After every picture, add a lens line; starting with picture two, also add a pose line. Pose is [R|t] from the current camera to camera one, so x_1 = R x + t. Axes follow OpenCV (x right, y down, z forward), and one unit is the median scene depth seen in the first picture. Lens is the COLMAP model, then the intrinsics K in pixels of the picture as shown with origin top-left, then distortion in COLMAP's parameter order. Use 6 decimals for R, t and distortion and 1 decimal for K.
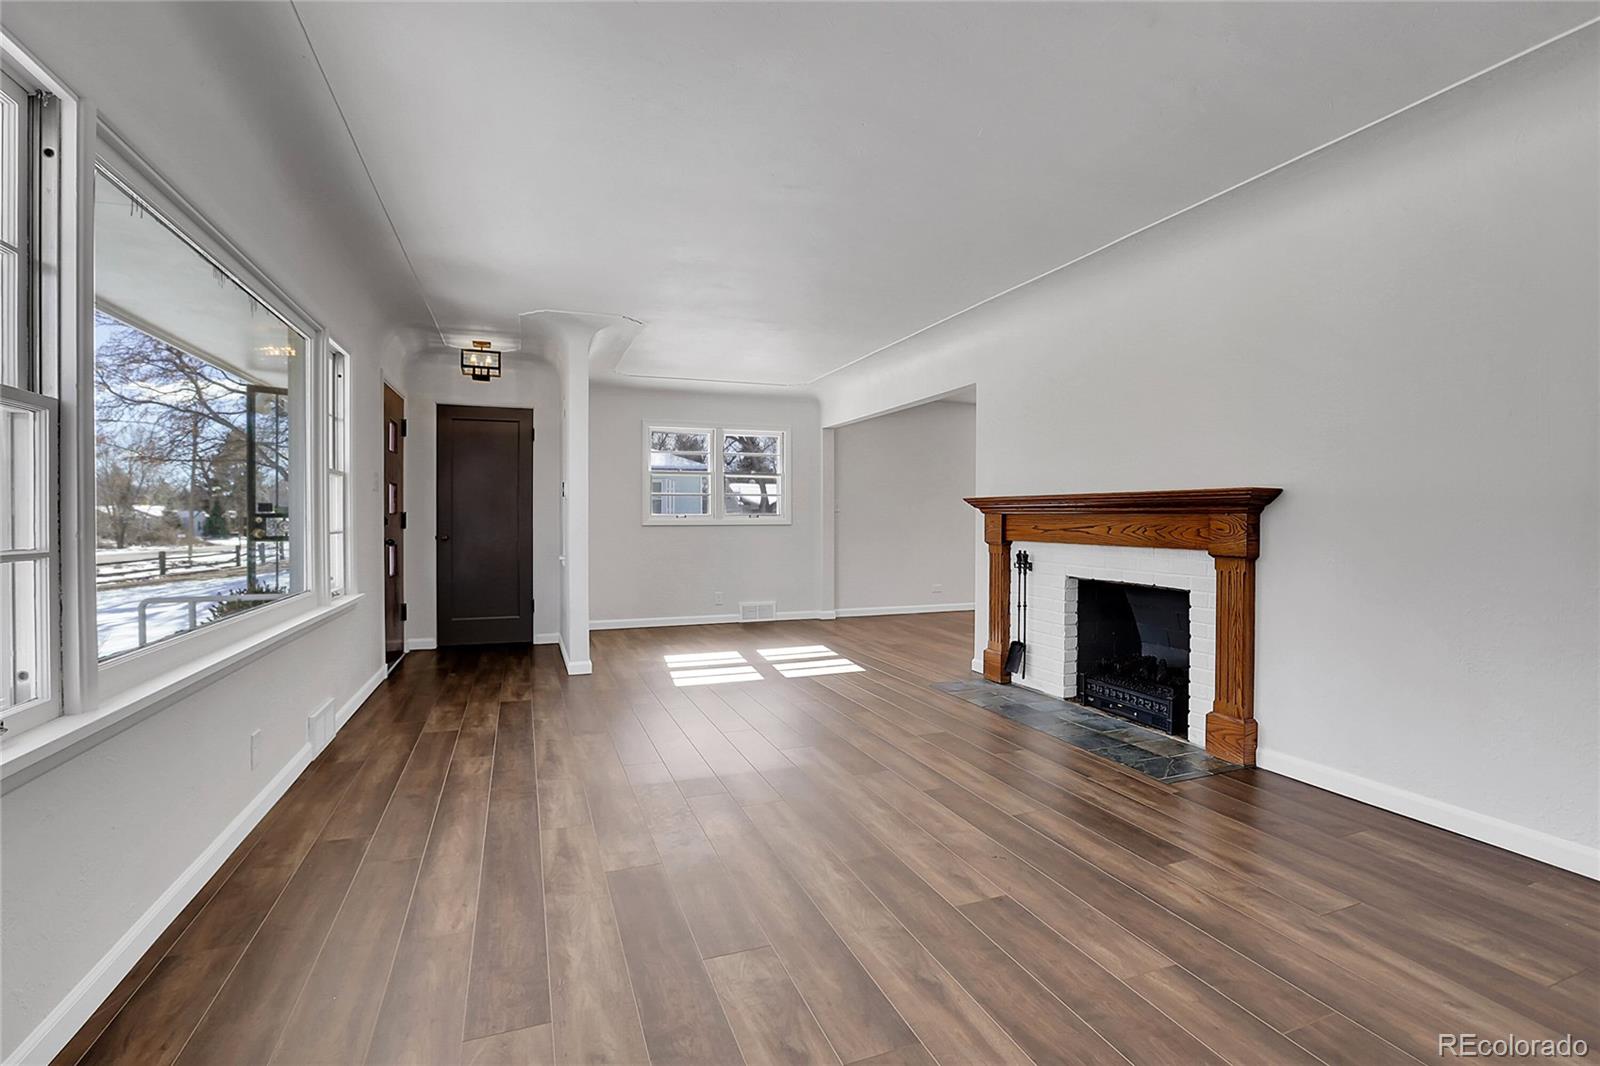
lens RADIAL K [[744.4, 0, 803.0], [0, 744.4, 532.0], [0, 0, 1]] dist [-0.023552, 0.003012]
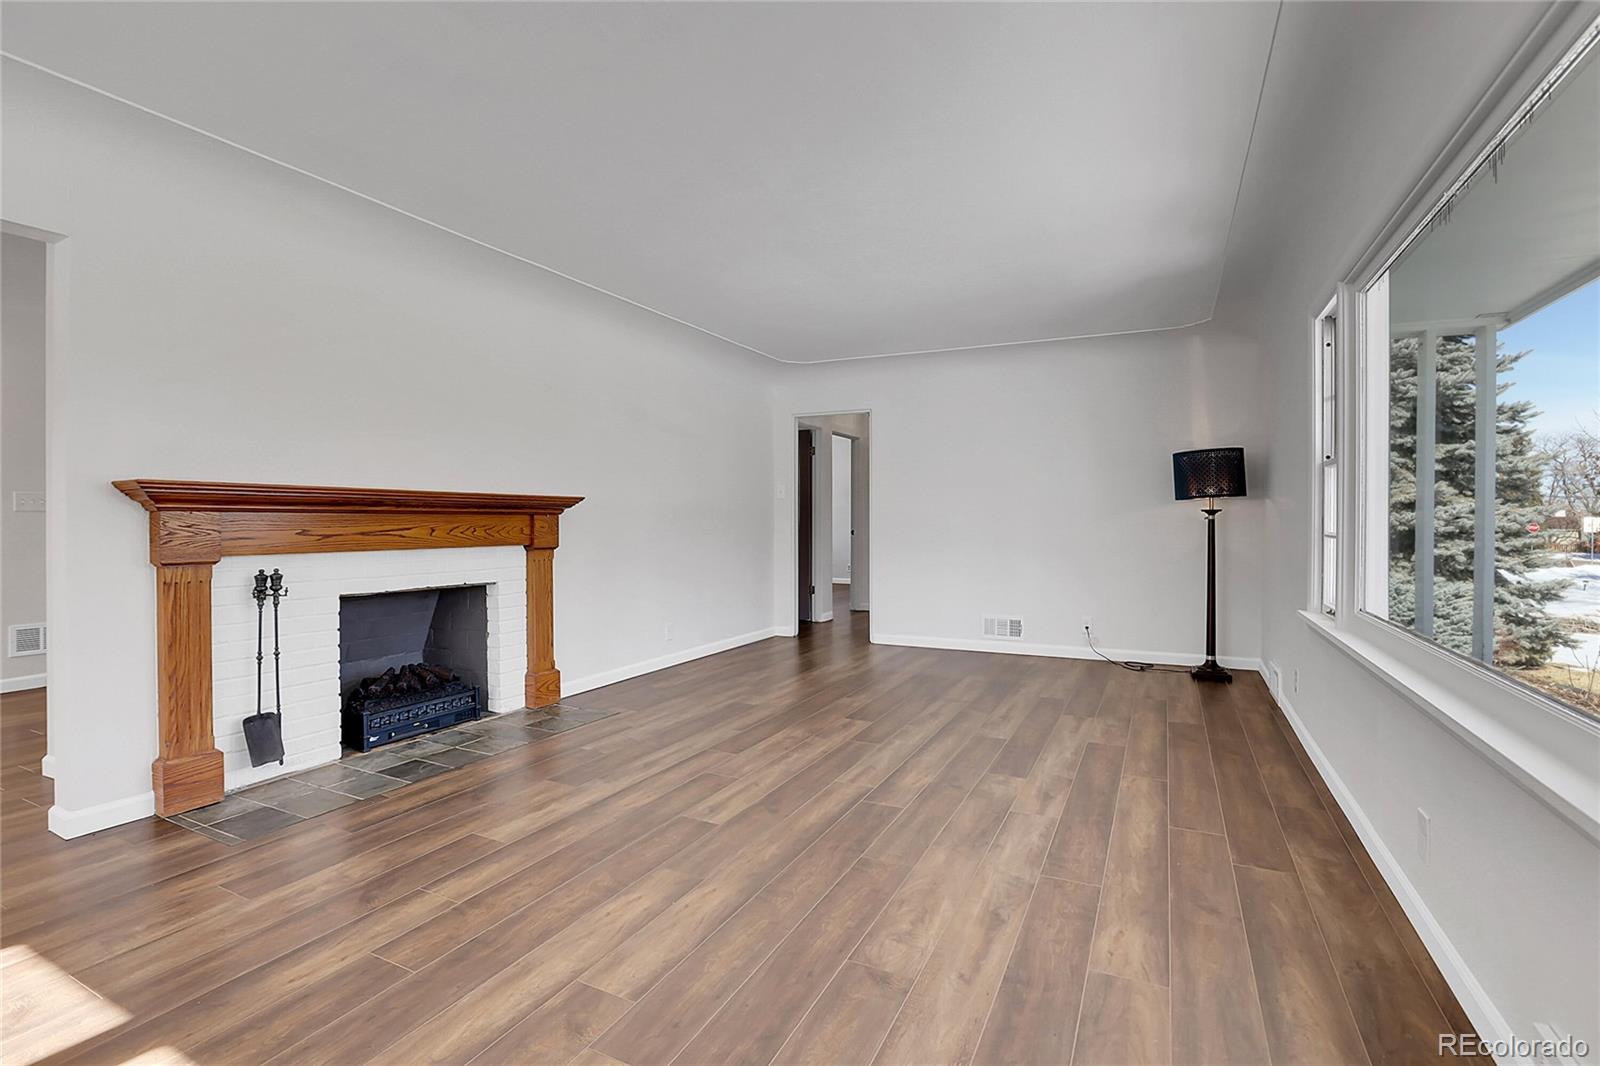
lens RADIAL K [[744.4, 0, 800.5], [0, 744.4, 528.4], [0, 0, 1]] dist [-0.023552, 0.003012]
pose [[-0.682367, -0.007614, 0.730970, -0.600741], [0.013537, 0.999643, 0.023049, -0.023091], [-0.730884, 0.025623, -0.682020, 1.365780]]
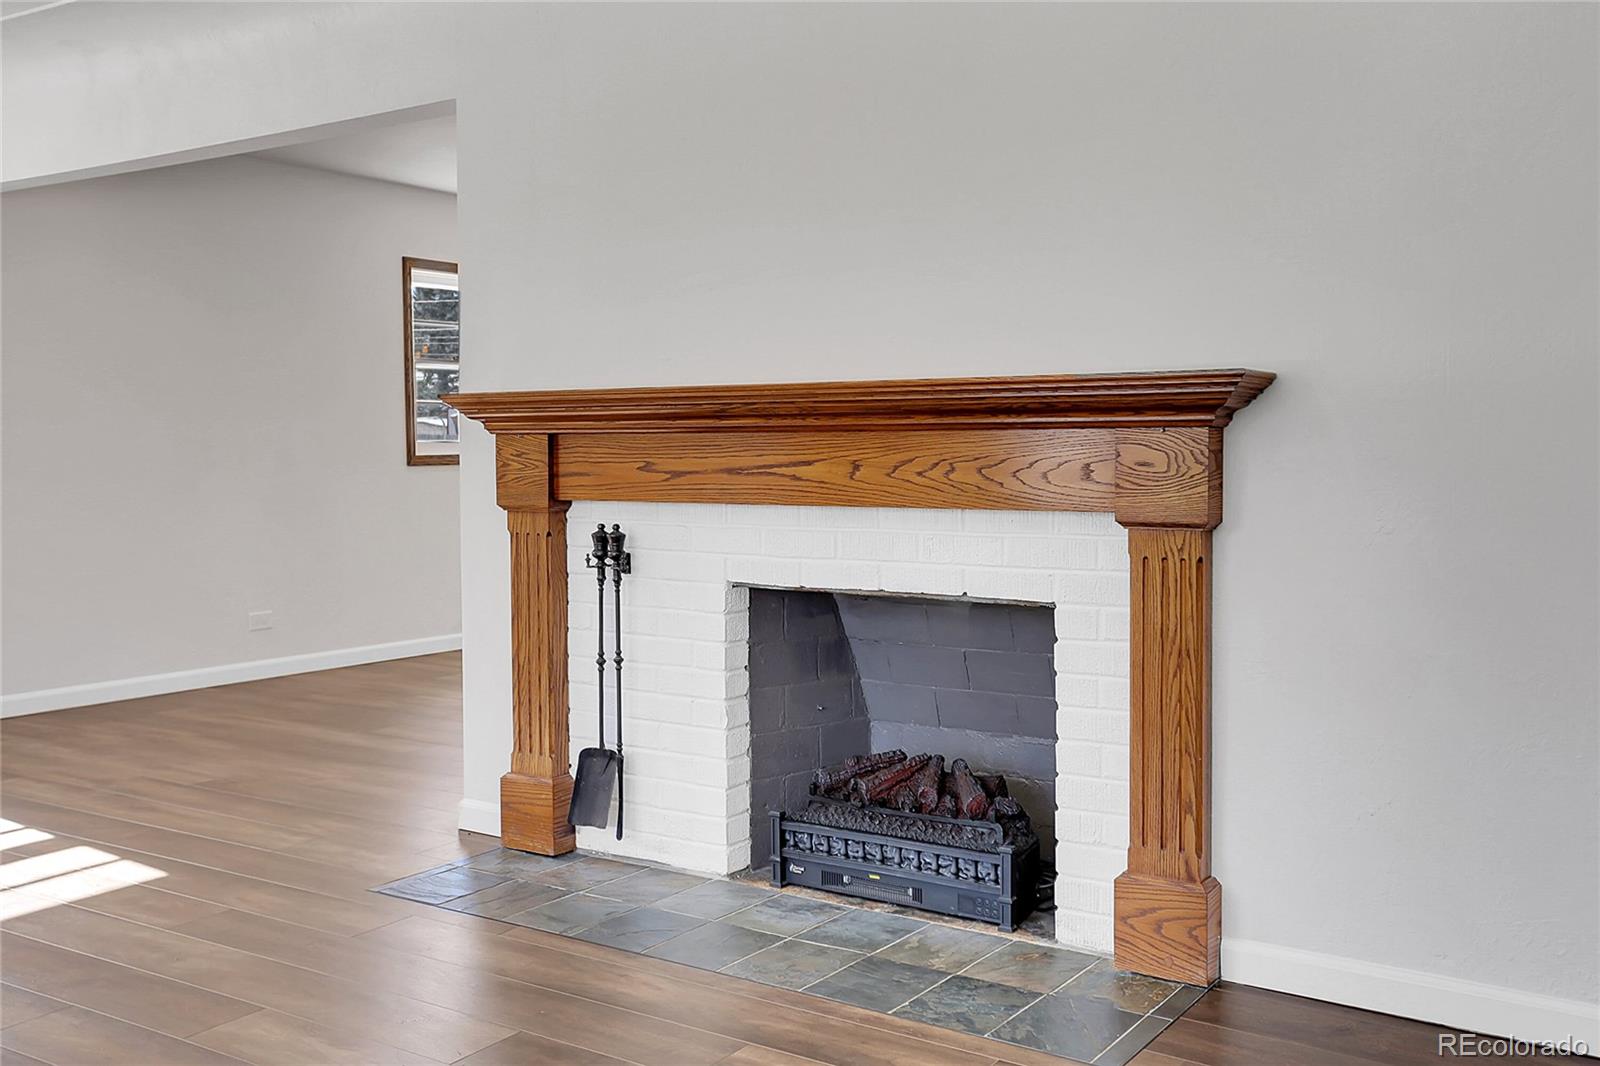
lens RADIAL K [[1530.1, 0, 799.6], [0, 1530.1, 528.9], [0, 0, 1]] dist [0.036868, 0.000000]
pose [[0.820659, -0.037077, 0.570214, -0.117284], [0.017797, 0.999067, 0.039347, -0.004111], [-0.571141, -0.022143, 0.820553, 0.320569]]
